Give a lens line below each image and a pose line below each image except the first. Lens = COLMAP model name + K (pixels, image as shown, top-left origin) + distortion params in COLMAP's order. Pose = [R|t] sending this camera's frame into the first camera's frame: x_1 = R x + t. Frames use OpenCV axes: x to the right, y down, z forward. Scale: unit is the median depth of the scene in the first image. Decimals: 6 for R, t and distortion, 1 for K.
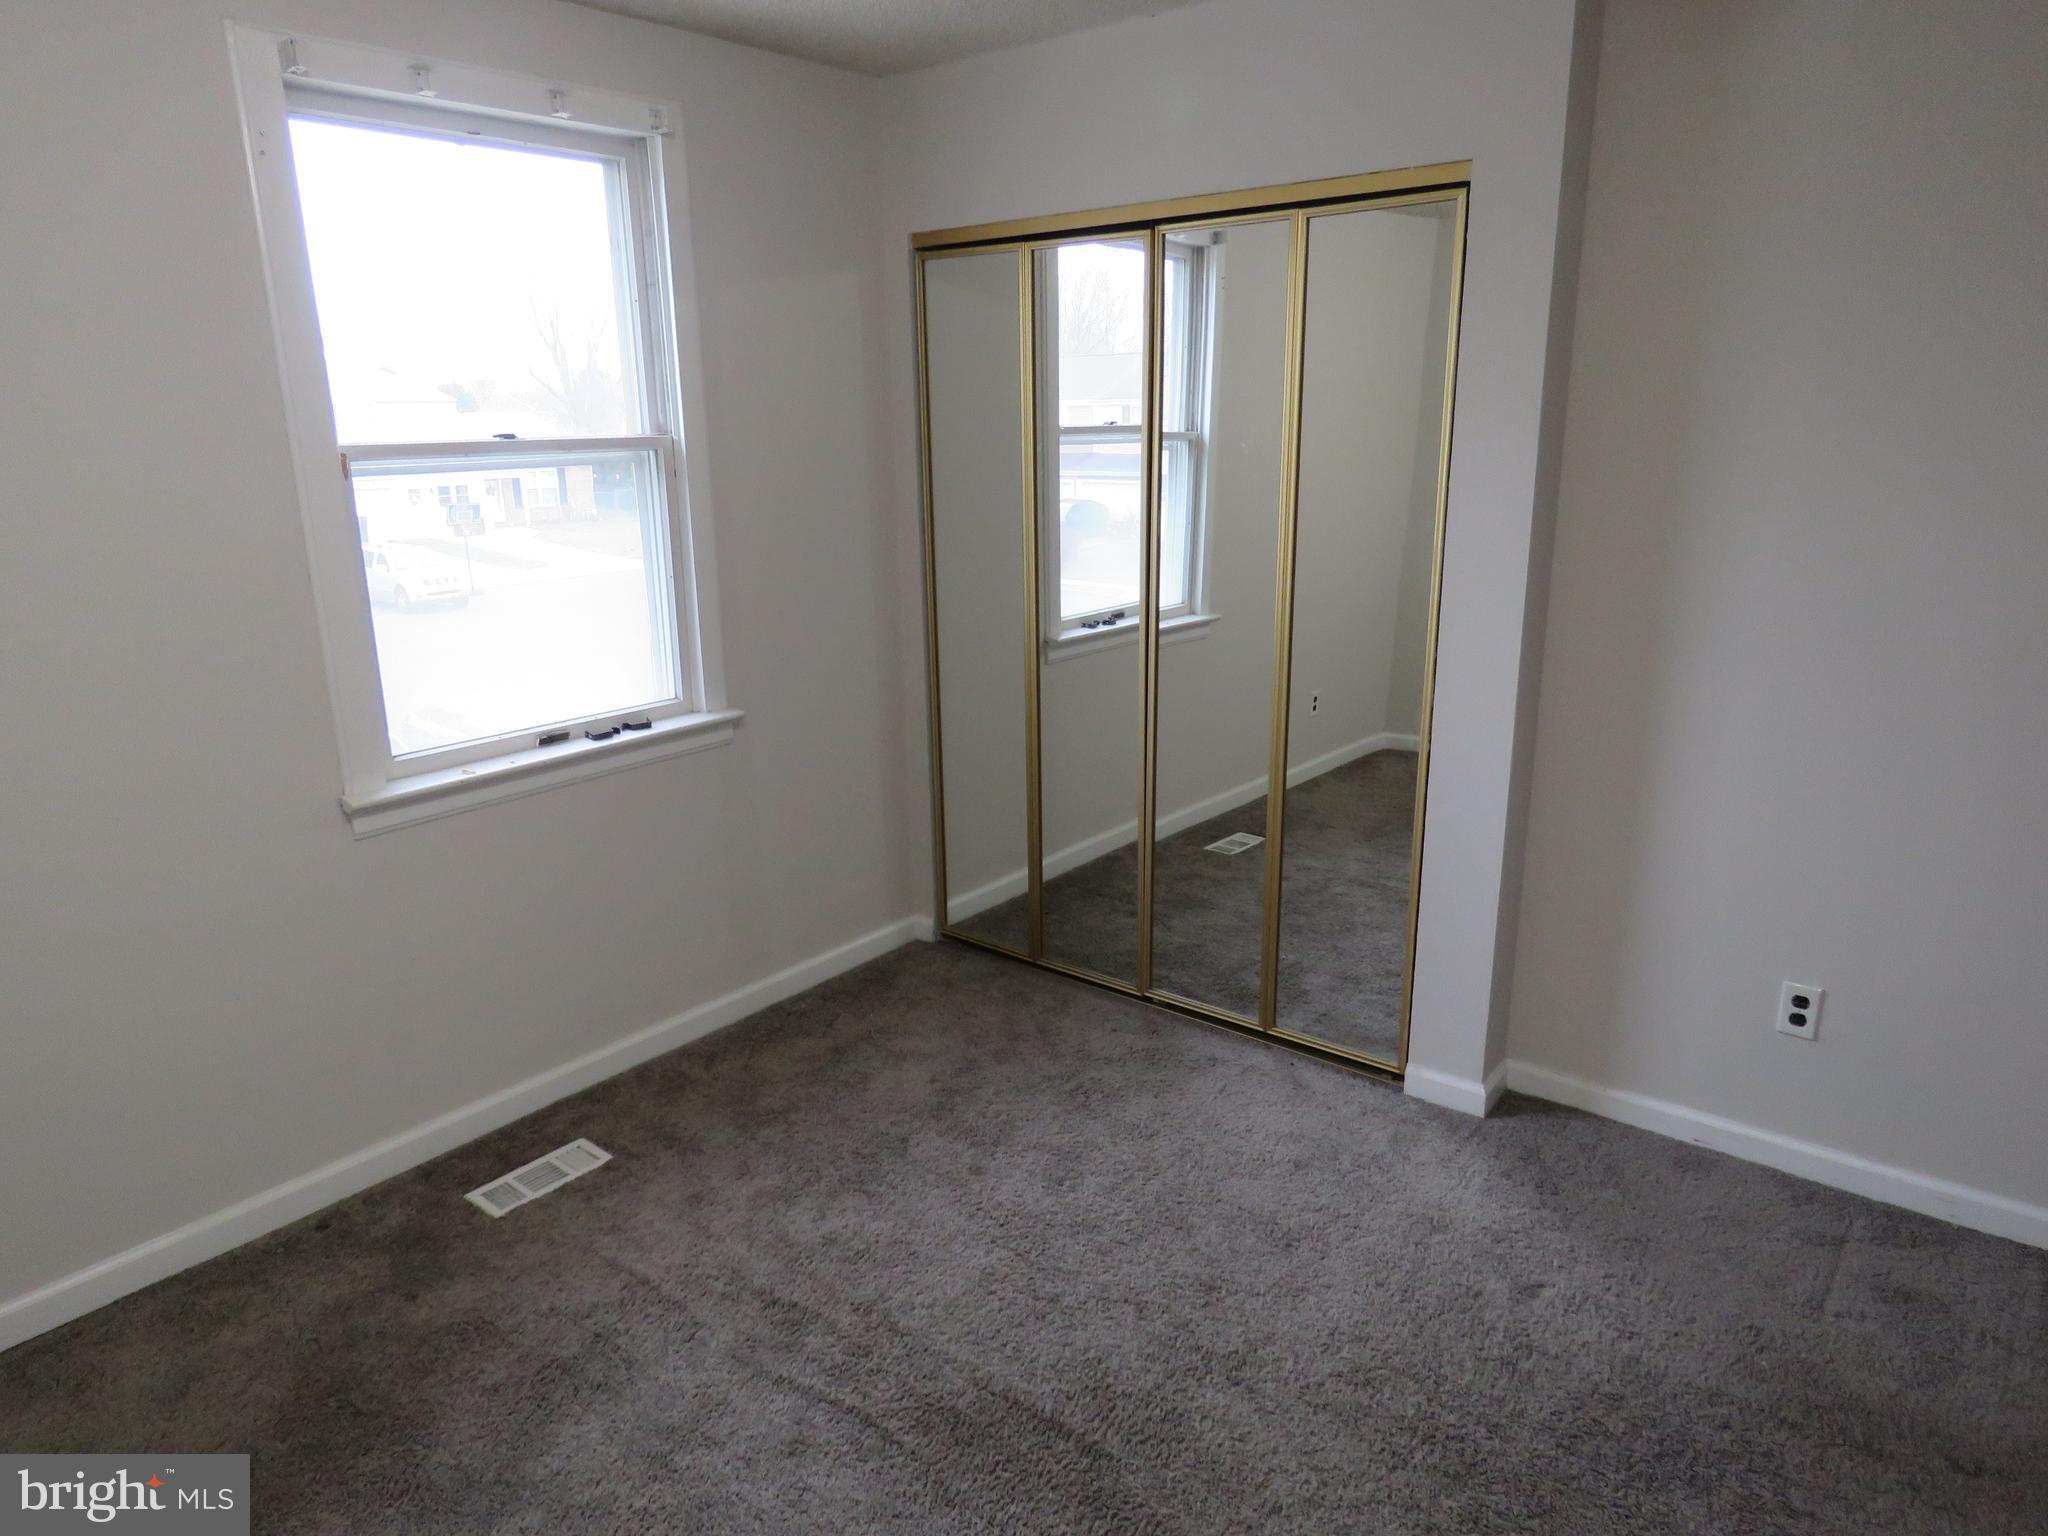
lens RADIAL K [[1318.2, 0, 1020.4], [0, 1318.2, 771.9], [0, 0, 1]] dist [0.001464, -0.001026]
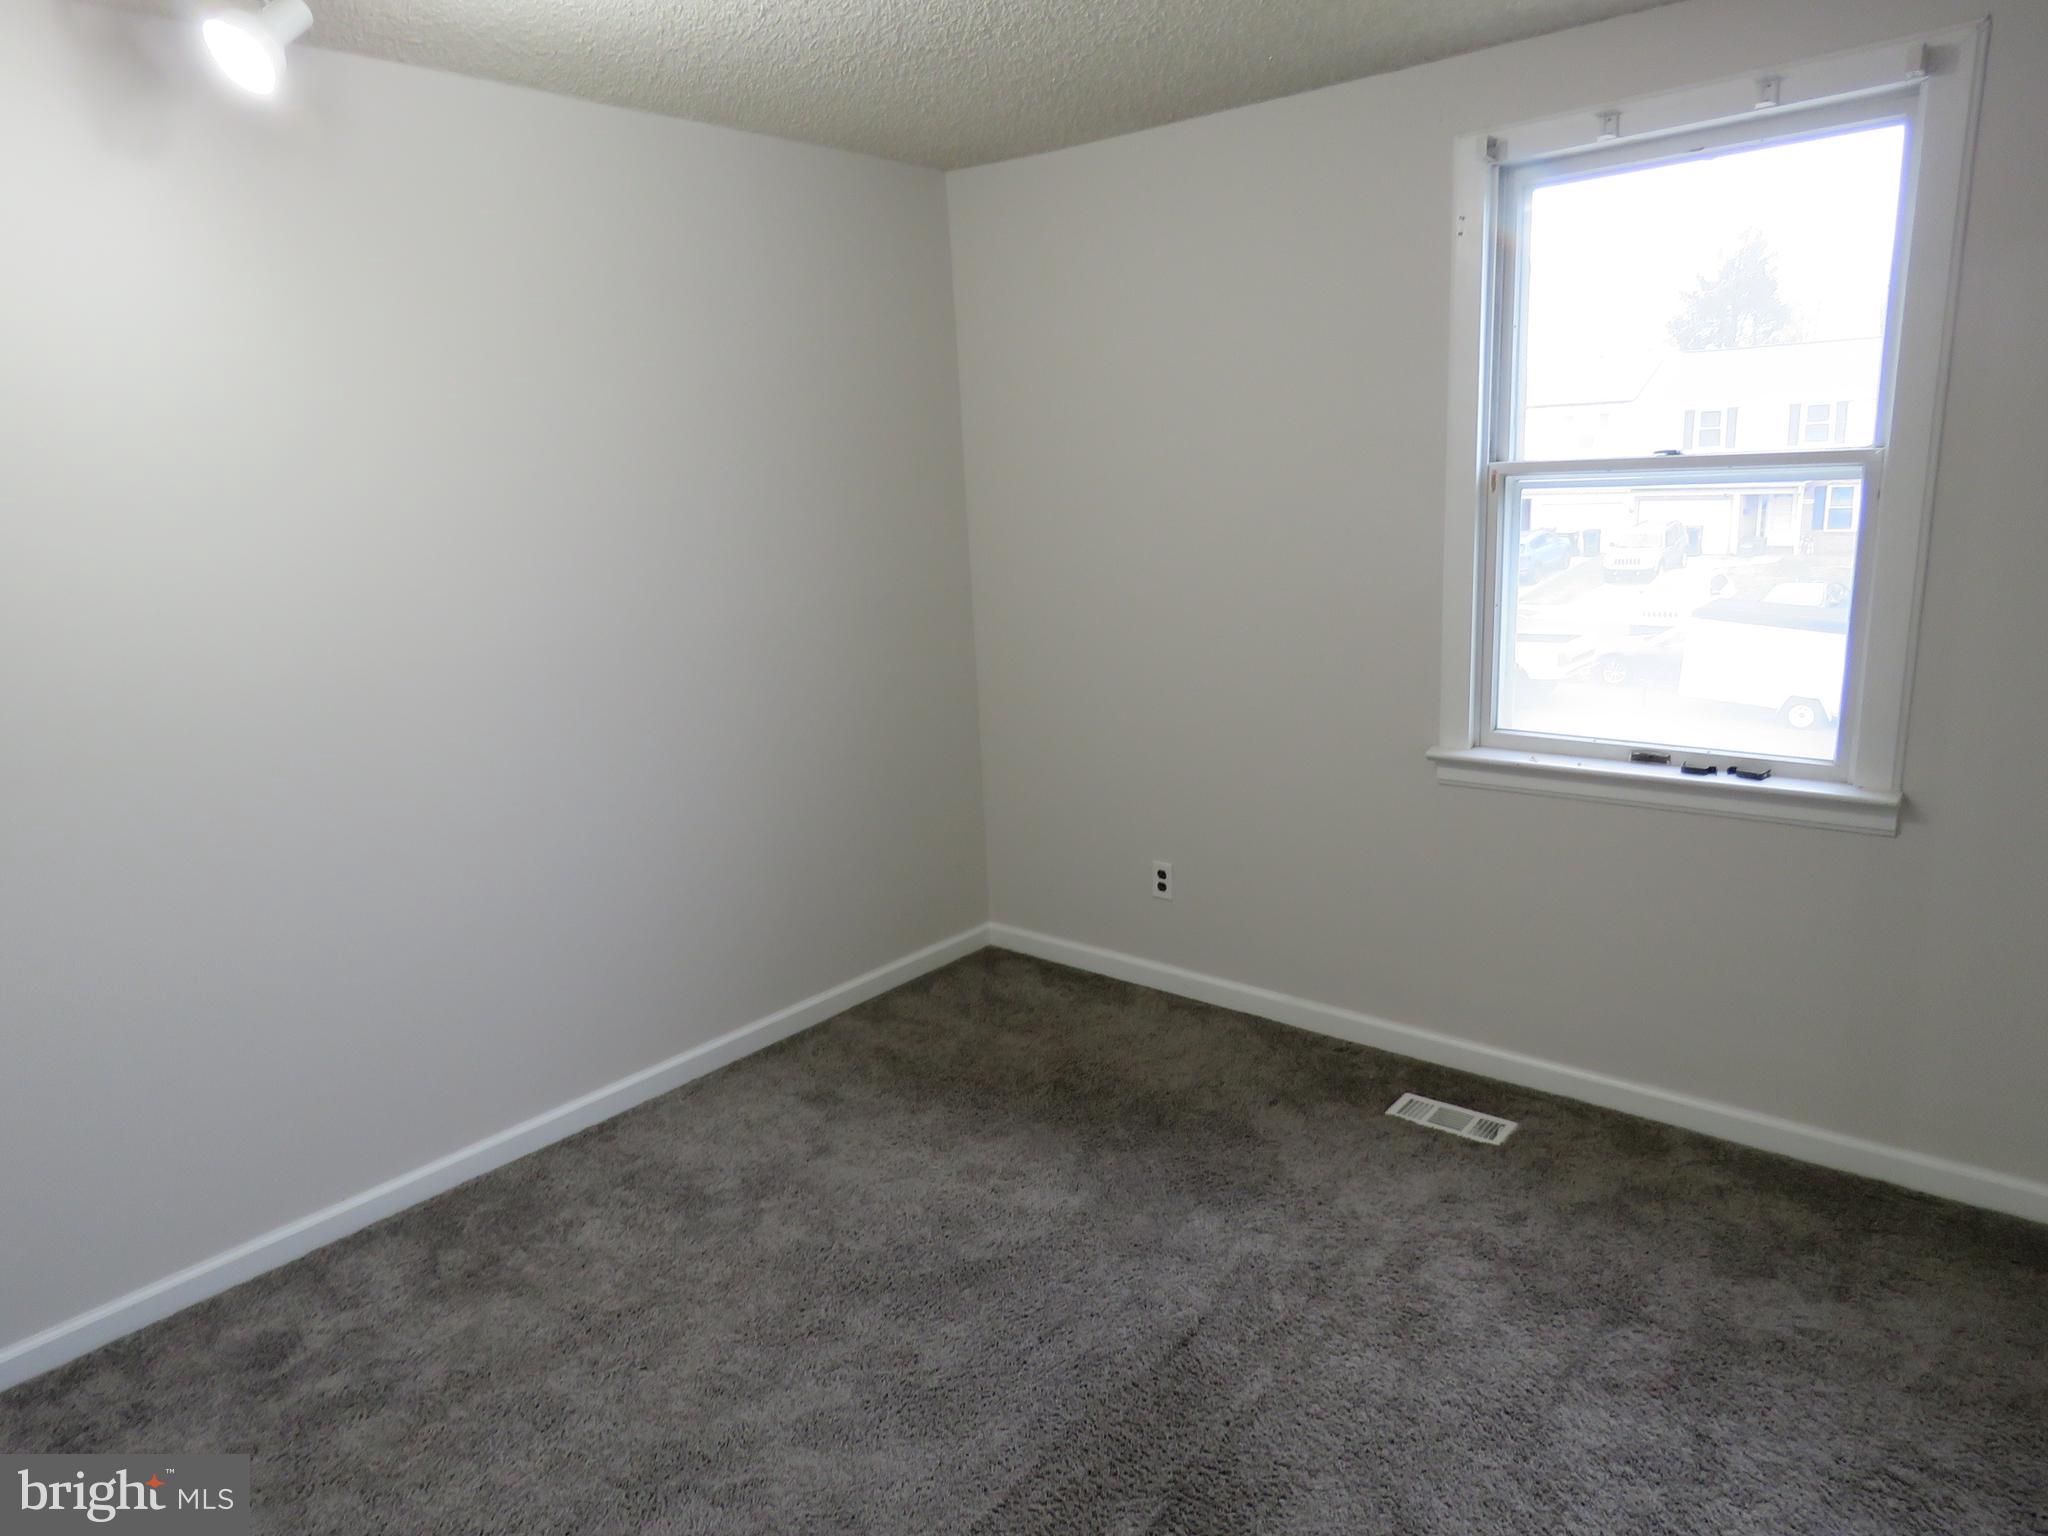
lens RADIAL K [[1318.2, 0, 1021.7], [0, 1318.2, 766.0], [0, 0, 1]] dist [0.001464, -0.001026]
pose [[-0.034916, 0.233975, -0.971615, 0.640372], [-0.217509, 0.947124, 0.235894, -0.154621], [0.975434, 0.219572, 0.017822, 0.540386]]
